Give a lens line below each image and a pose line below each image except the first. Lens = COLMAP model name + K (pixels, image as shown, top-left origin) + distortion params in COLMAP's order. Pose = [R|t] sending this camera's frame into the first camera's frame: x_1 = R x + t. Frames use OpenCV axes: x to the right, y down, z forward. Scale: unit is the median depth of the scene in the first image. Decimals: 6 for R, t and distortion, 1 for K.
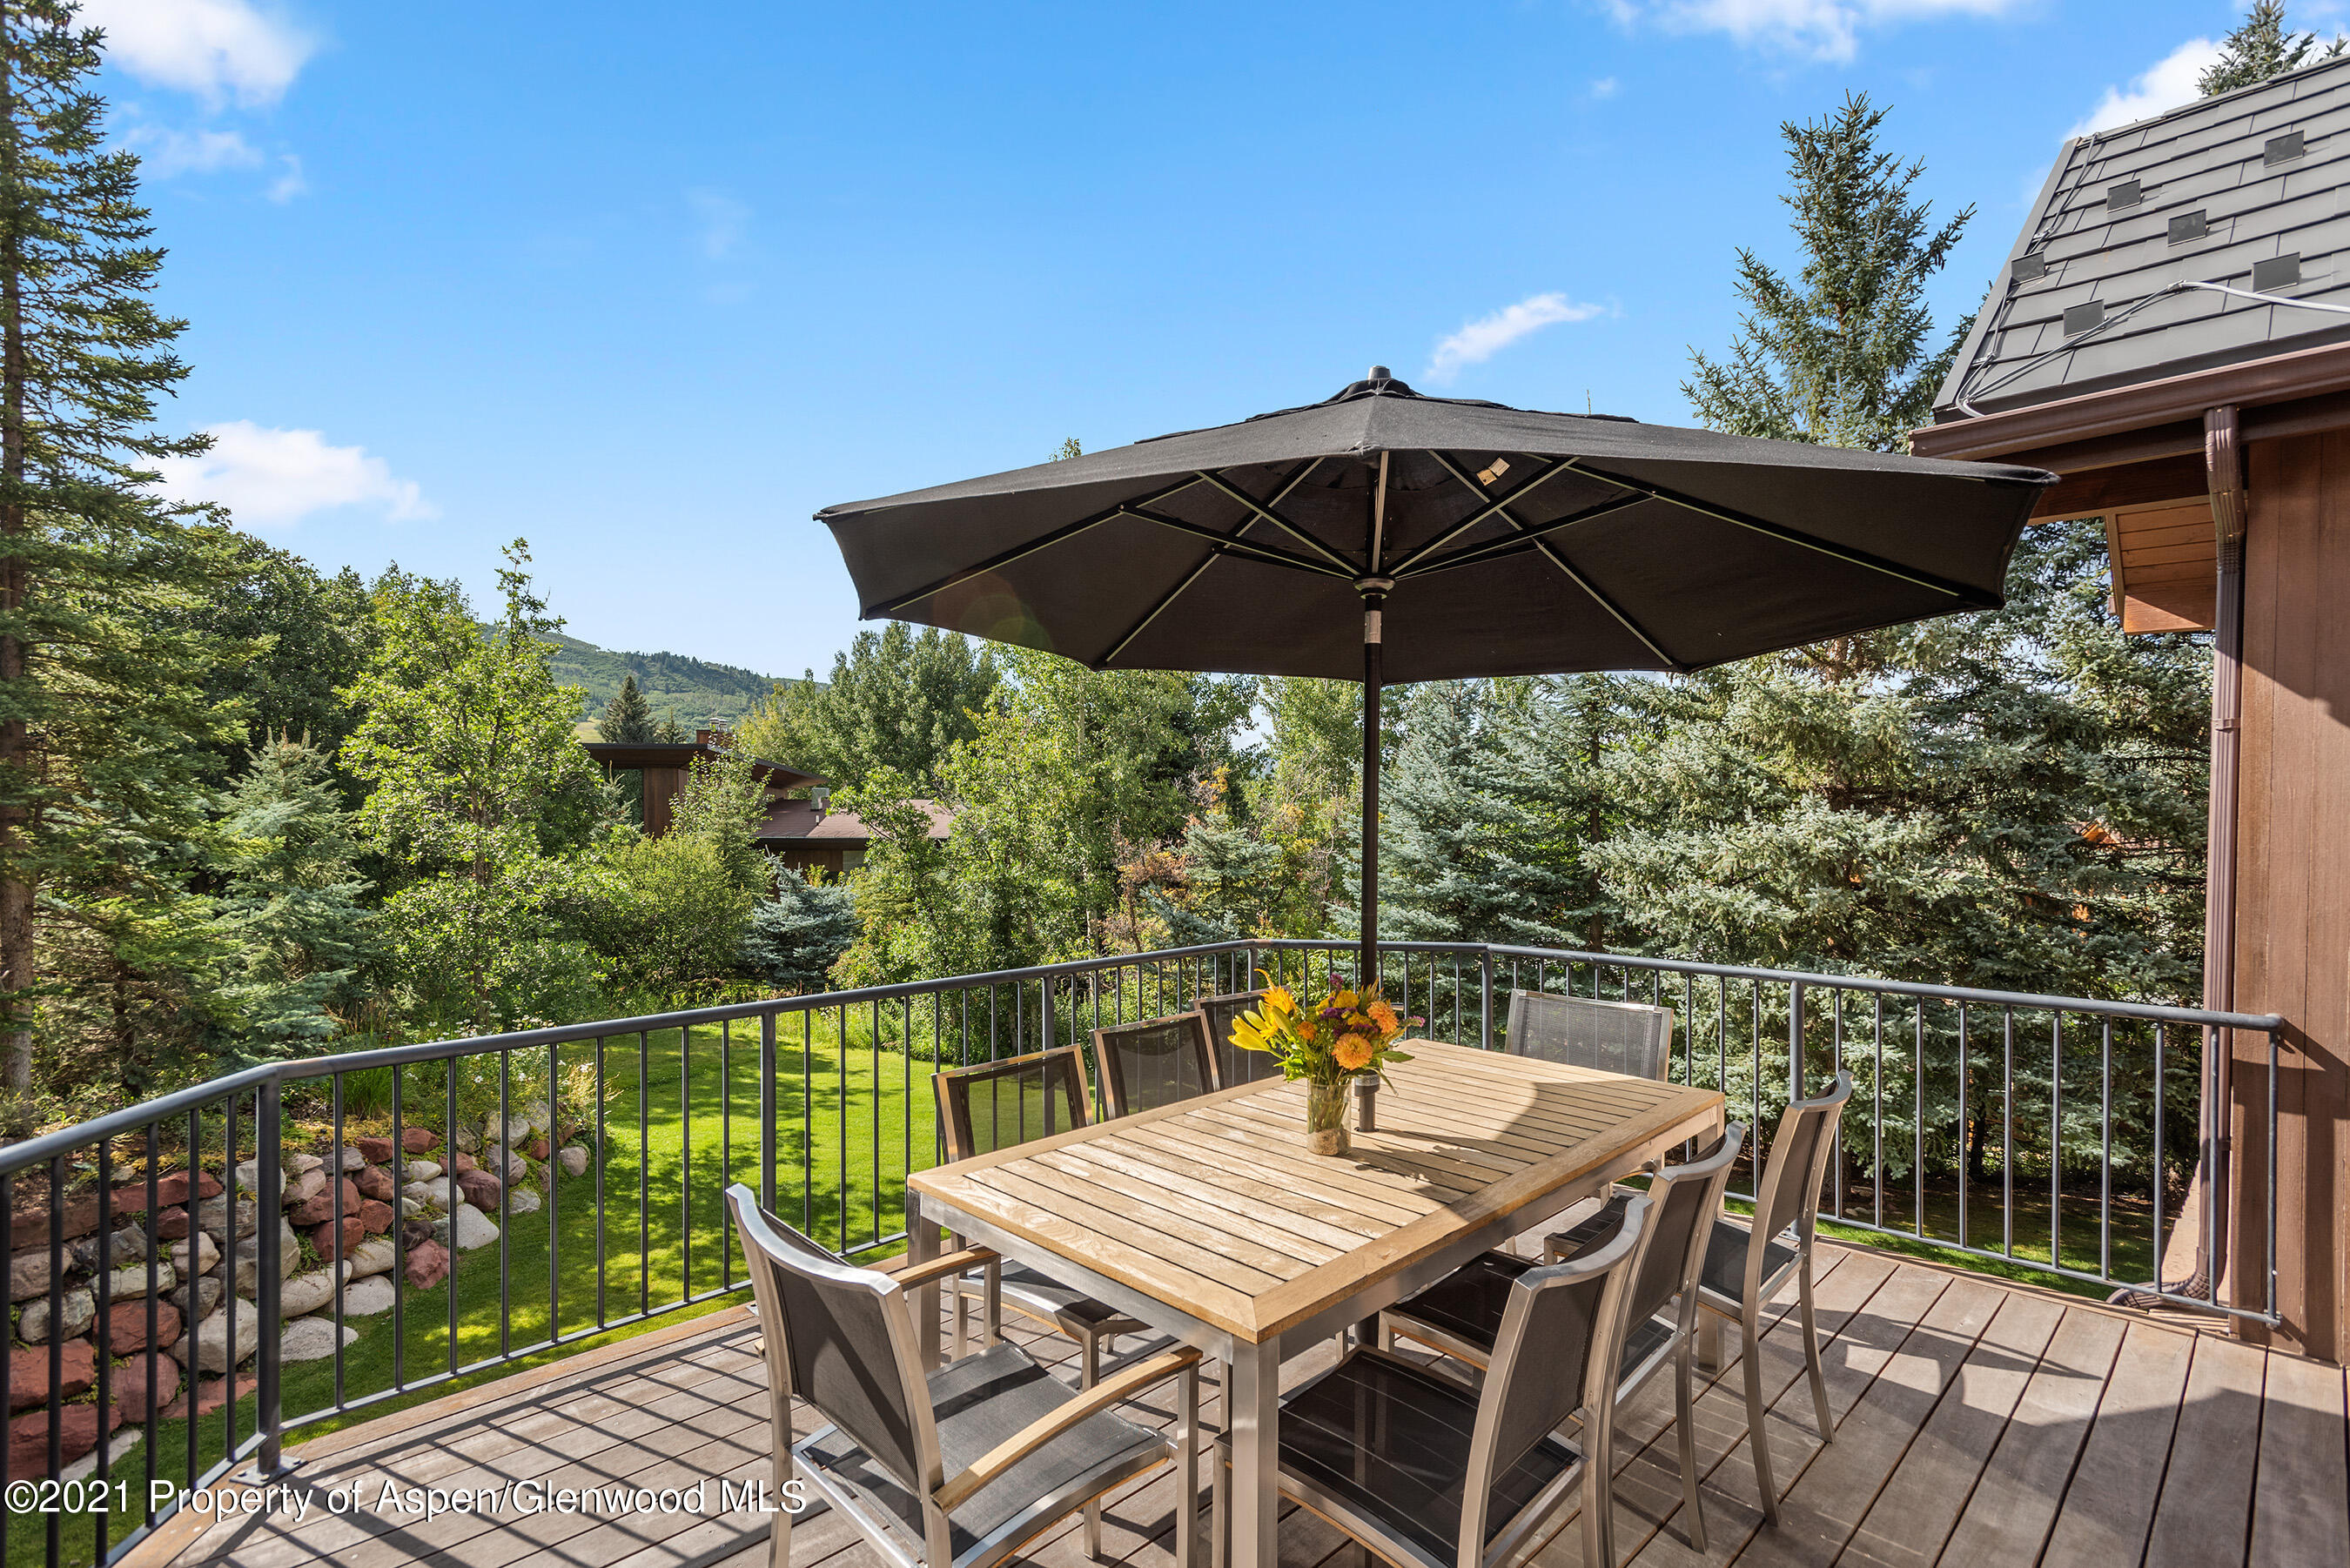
lens RADIAL K [[1137.9, 0, 1176.7], [0, 1137.9, 804.2], [0, 0, 1]] dist [0.022578, -0.003200]
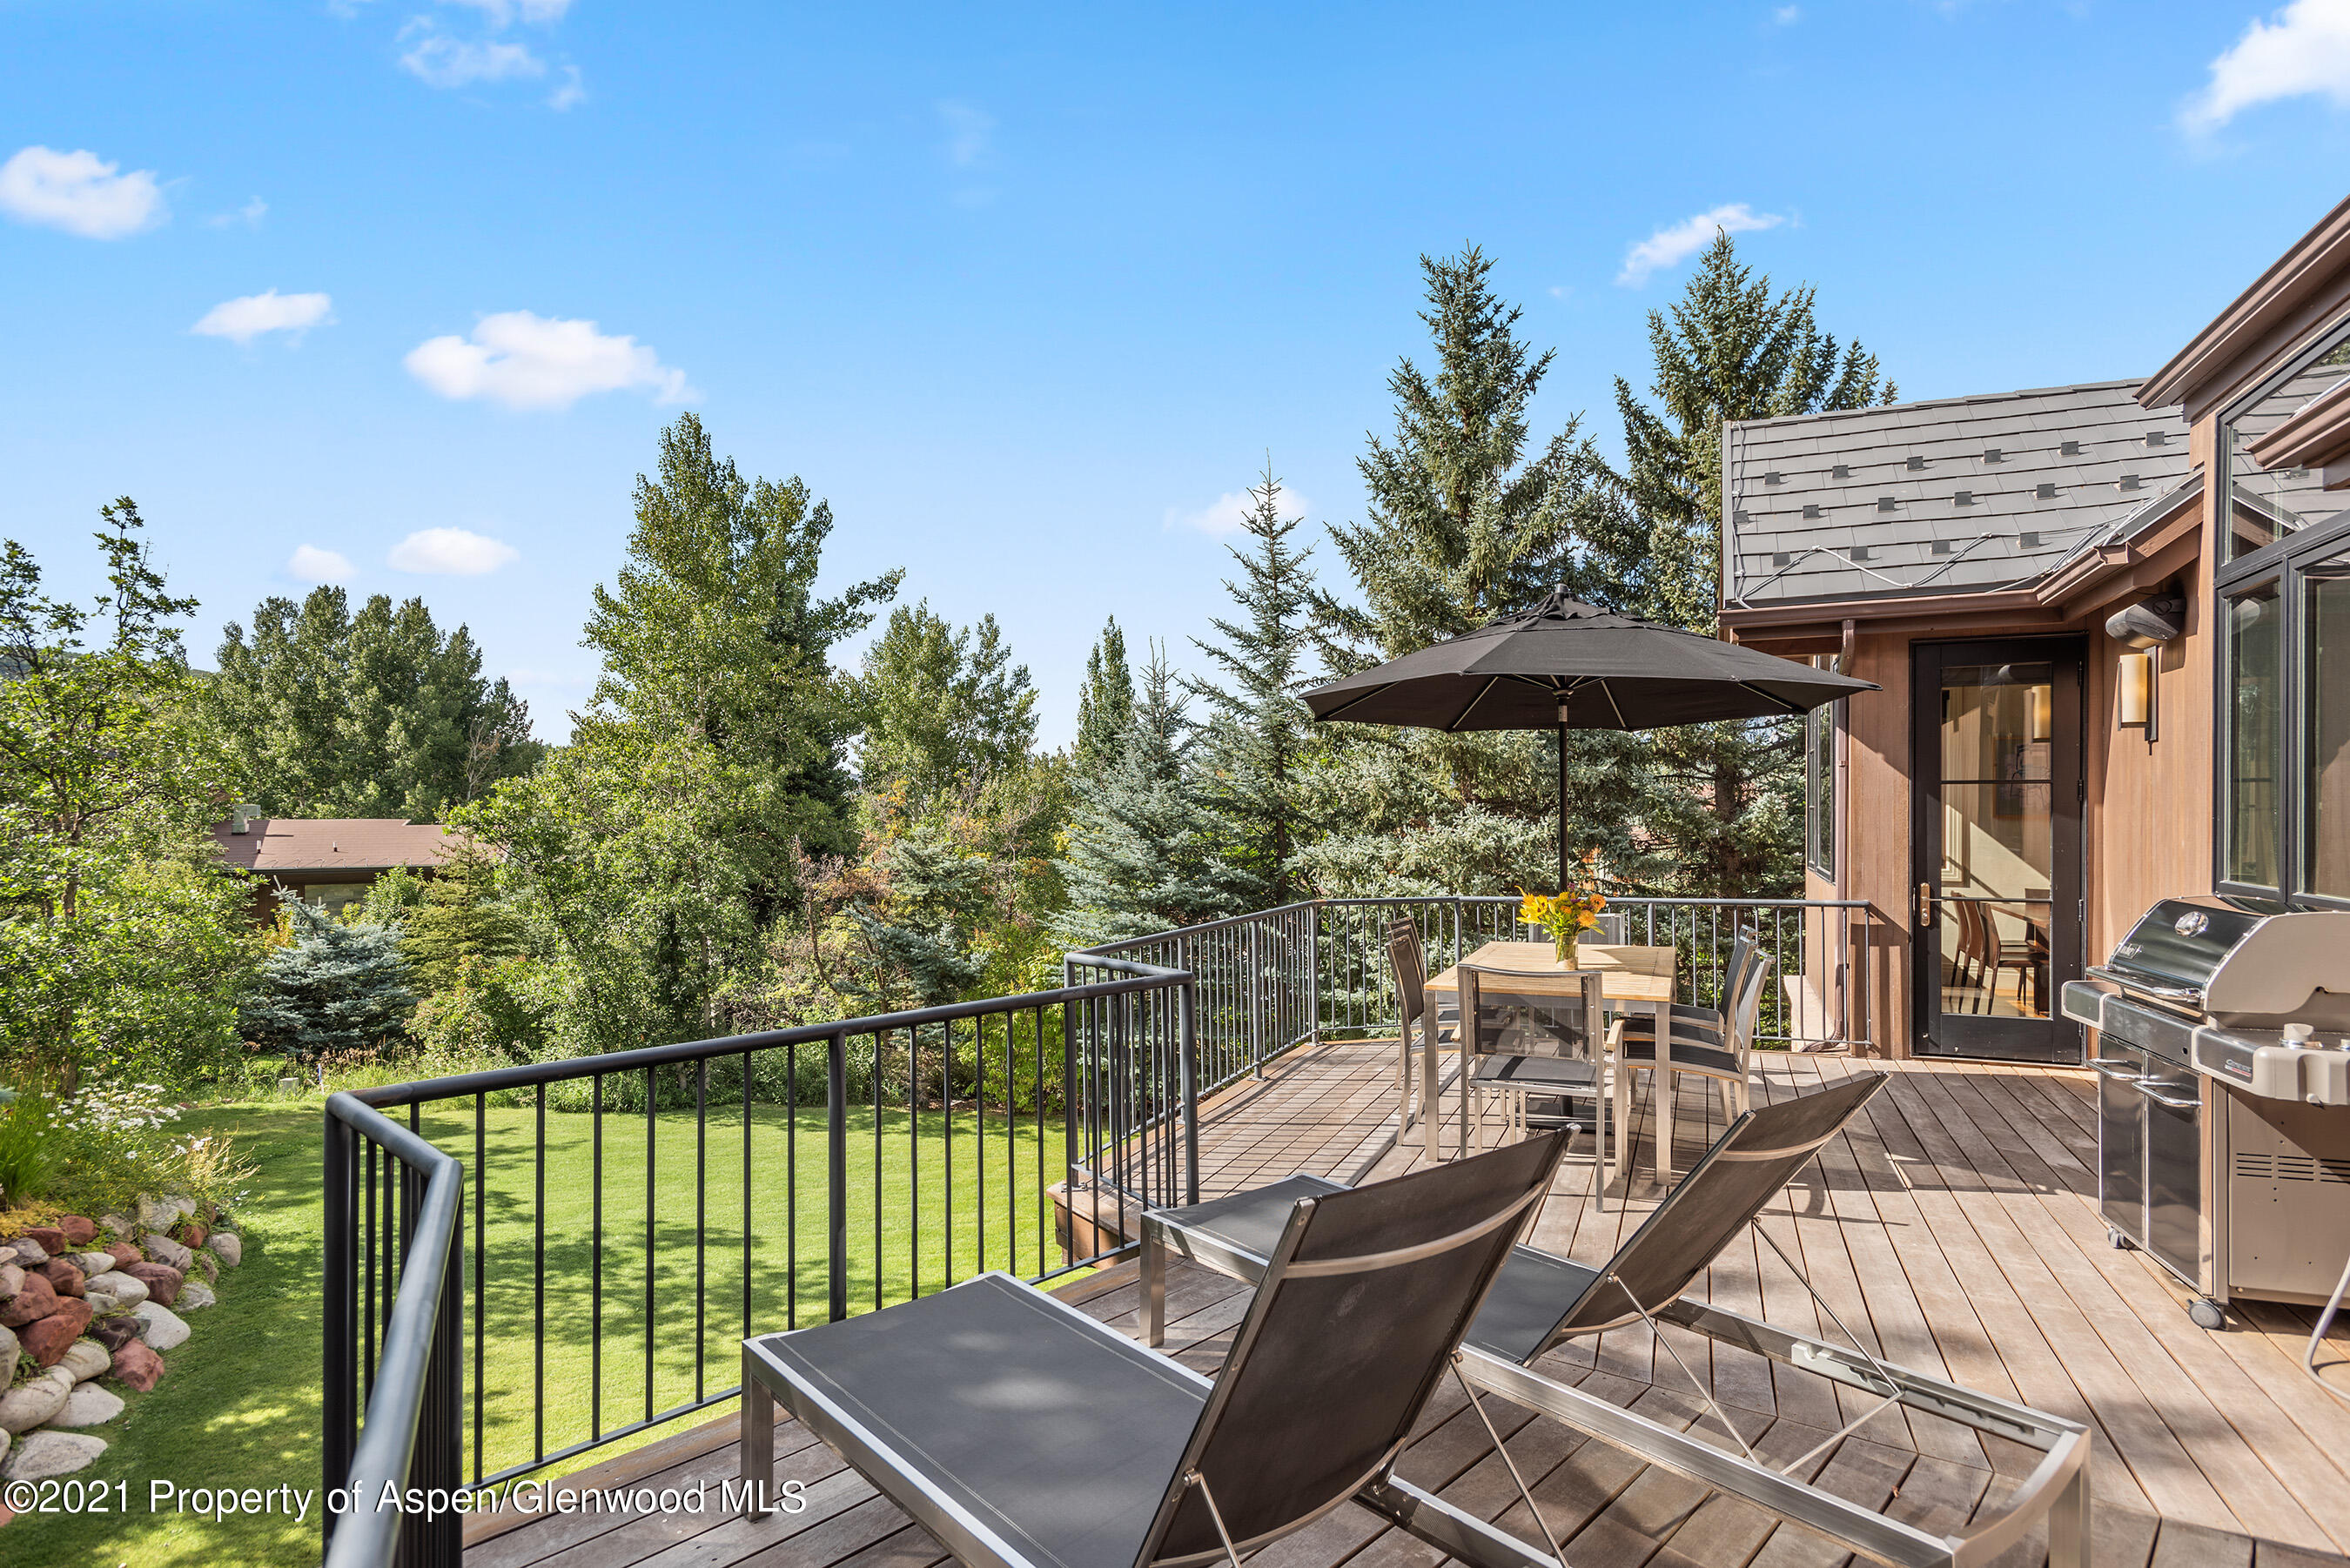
lens RADIAL K [[1313.0, 0, 1170.7], [0, 1313.0, 794.0], [0, 0, 1]] dist [0.028540, -0.003129]
pose [[0.918622, -0.000891, 0.395137, -0.283046], [0.009322, 0.999768, -0.019418, 0.005052], [-0.395028, 0.021521, 0.918417, -0.174543]]
